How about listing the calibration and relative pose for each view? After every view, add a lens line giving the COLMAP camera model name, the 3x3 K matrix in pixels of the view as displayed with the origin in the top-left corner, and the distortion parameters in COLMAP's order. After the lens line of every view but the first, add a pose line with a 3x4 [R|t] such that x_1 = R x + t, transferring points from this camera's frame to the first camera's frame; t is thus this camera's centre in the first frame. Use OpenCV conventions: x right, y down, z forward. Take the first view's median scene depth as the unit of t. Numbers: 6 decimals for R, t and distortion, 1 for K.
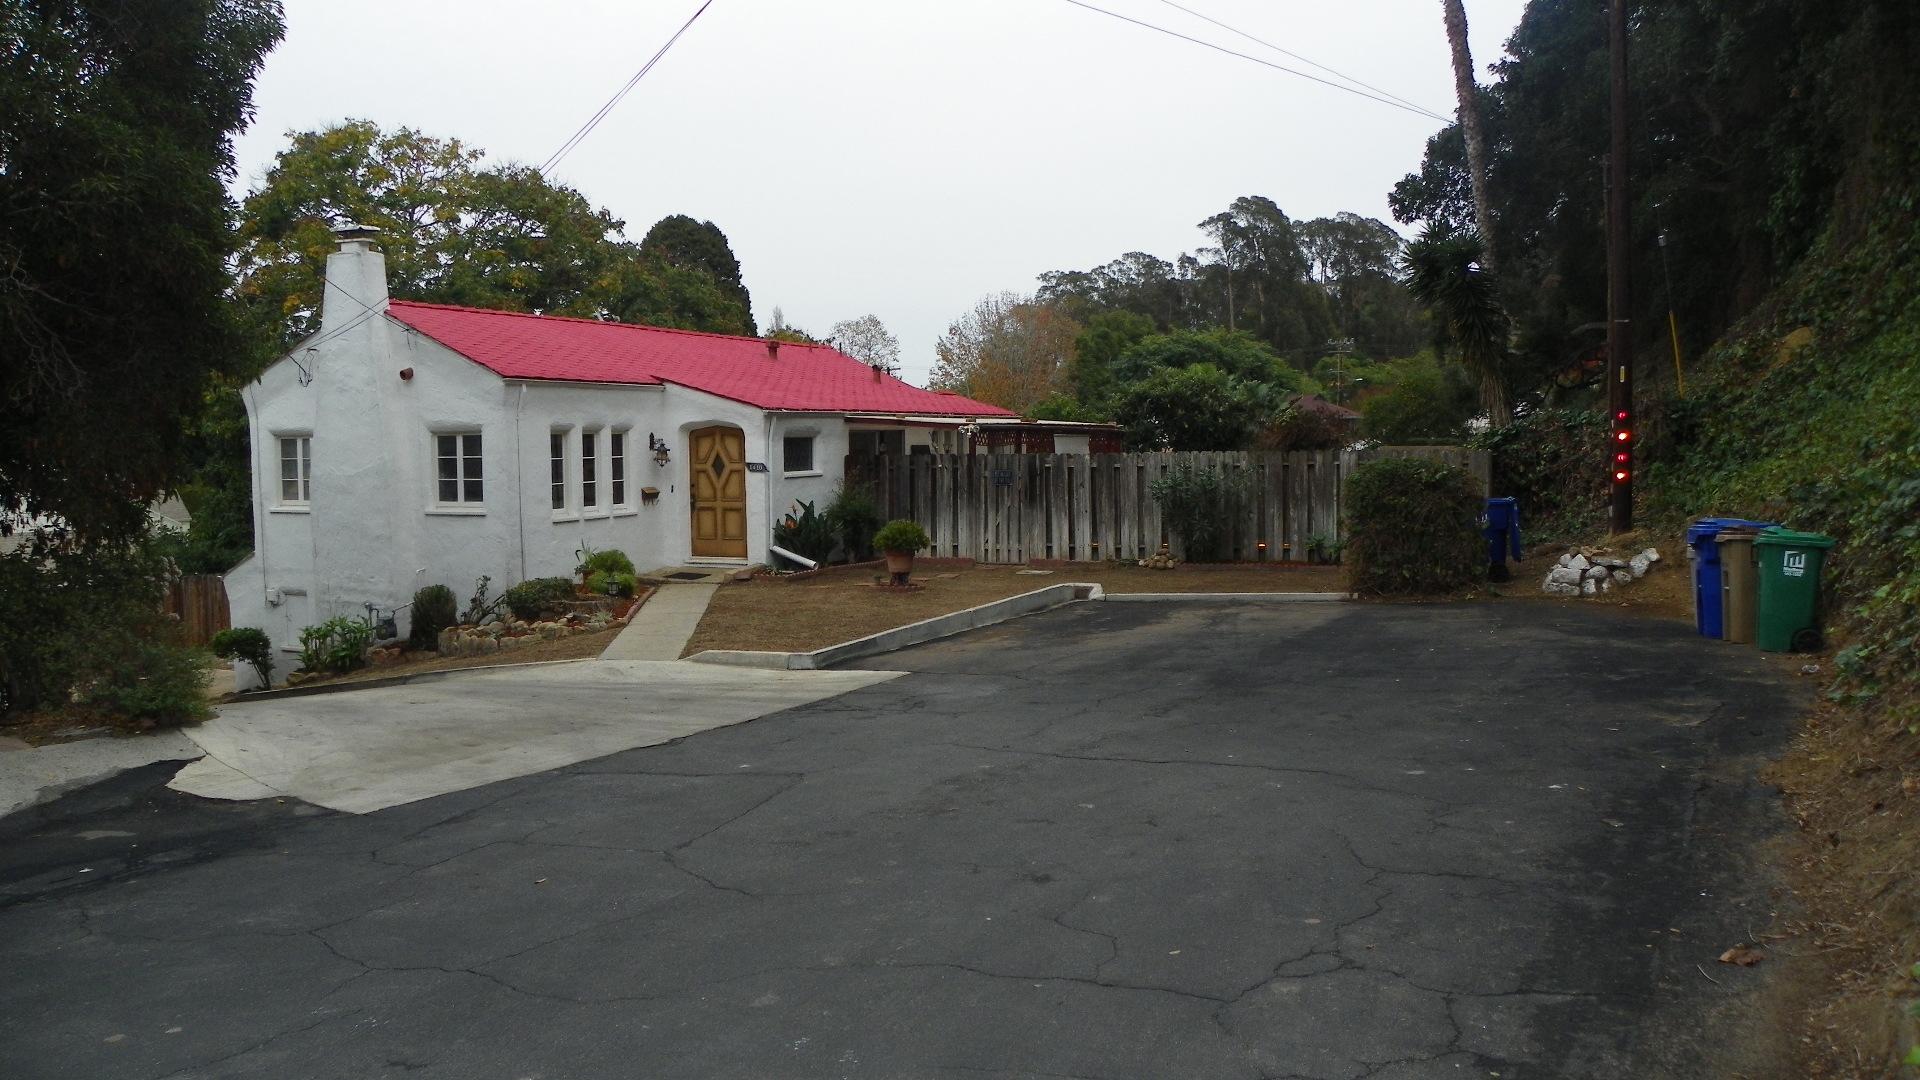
lens RADIAL K [[1460.1, 0, 964.1], [0, 1460.1, 540.7], [0, 0, 1]] dist [-0.133128, 0.066436]
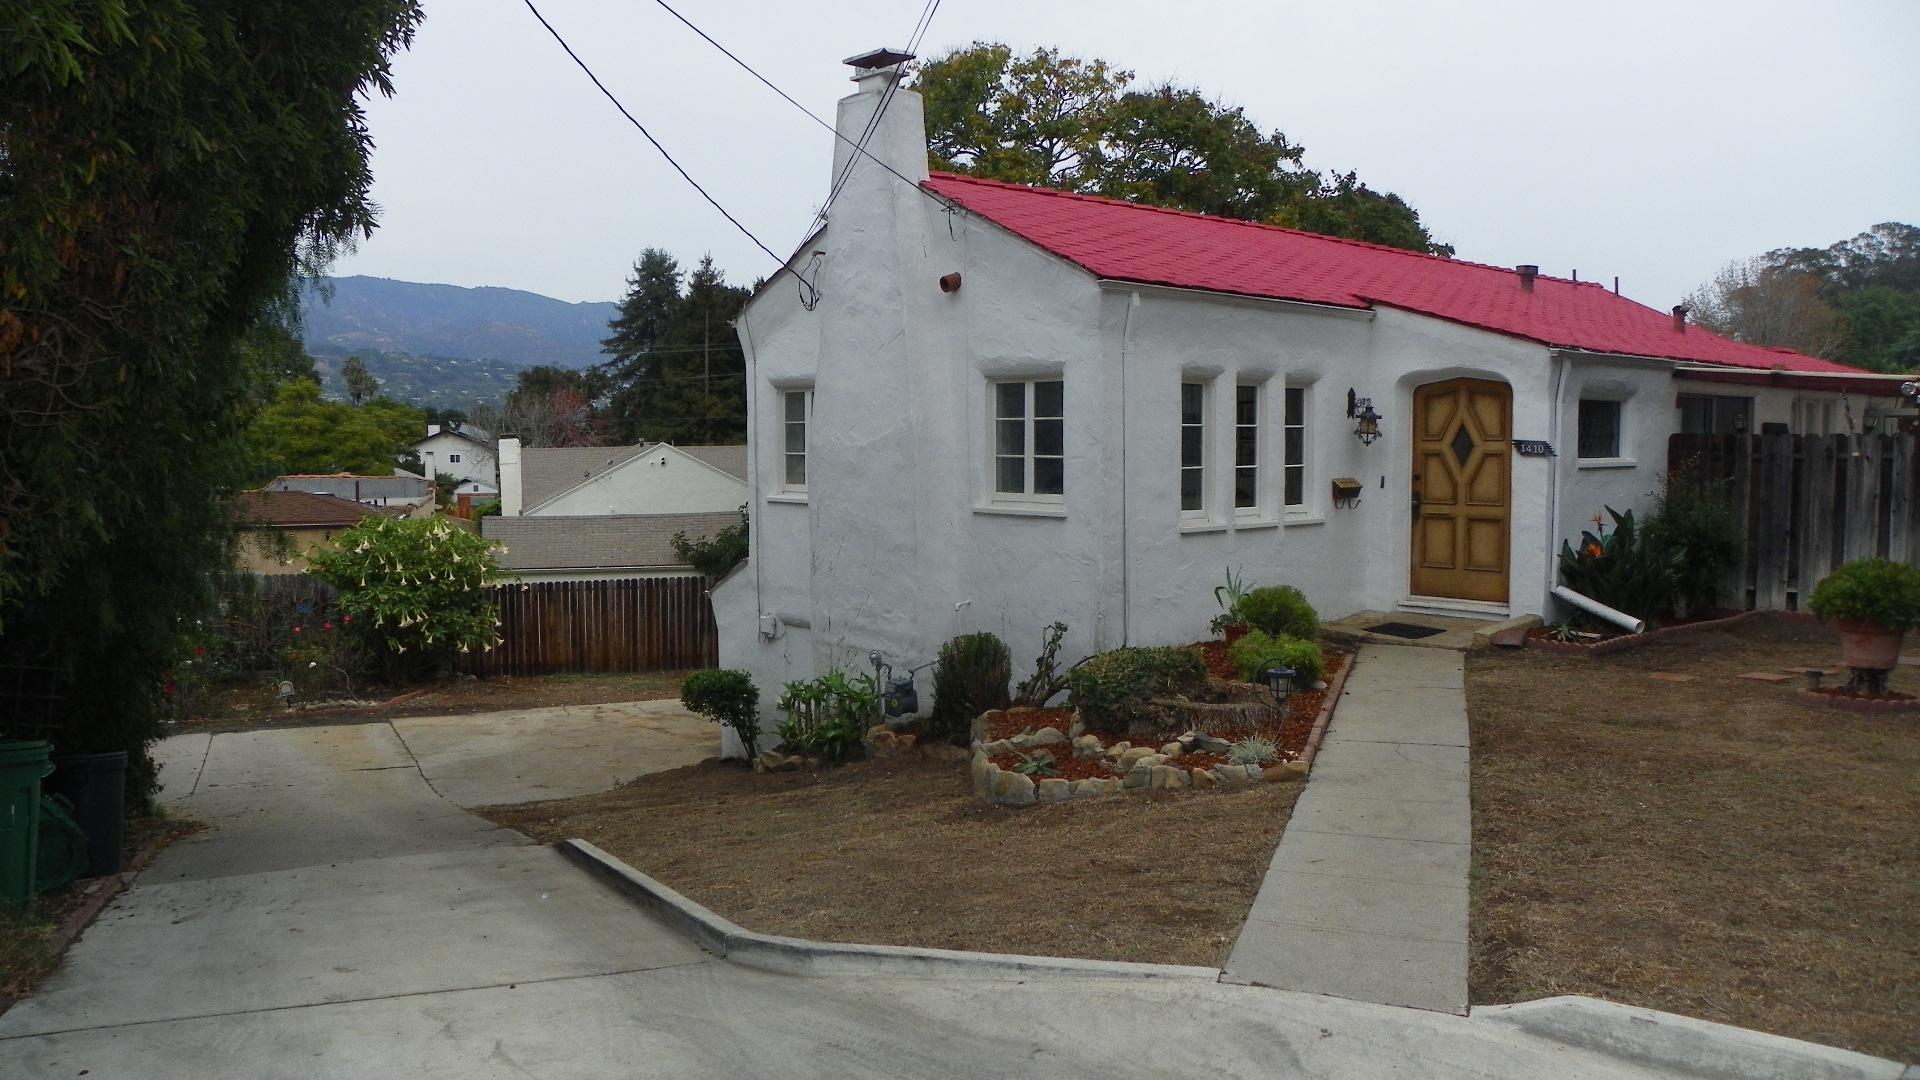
lens RADIAL K [[1460.1, 0, 955.6], [0, 1460.1, 542.3], [0, 0, 1]] dist [-0.133128, 0.066436]
pose [[0.897297, 0.038783, -0.439720, -0.095482], [-0.037547, 0.999229, 0.011513, -0.011079], [0.439827, 0.006180, 0.898061, 0.384168]]
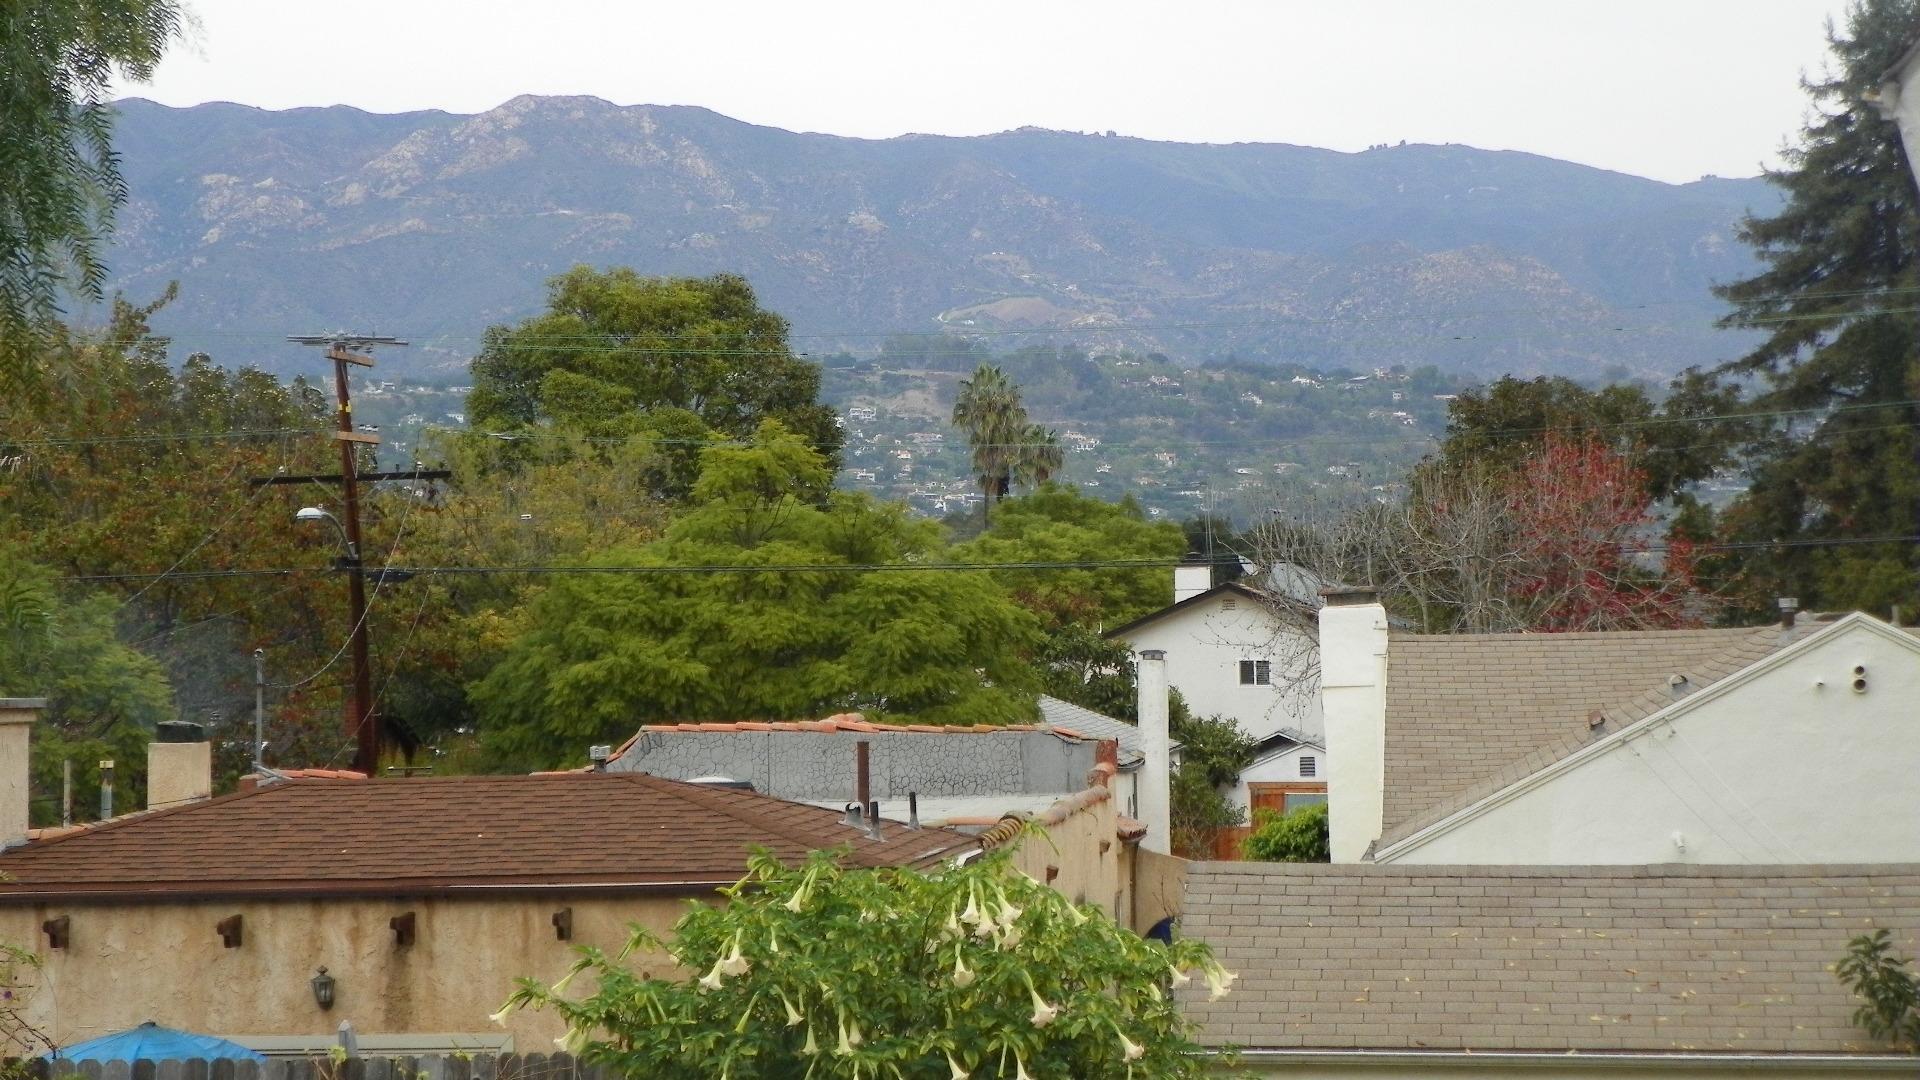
lens RADIAL K [[4604.0, 0, 966.9], [0, 4604.0, 555.1], [0, 0, 1]] dist [0.703338, 0.000000]
pose [[0.648529, -0.012424, -0.761089, -0.125588], [-0.044164, 0.997568, -0.053916, -0.014336], [0.759908, 0.068579, 0.646403, 0.465747]]
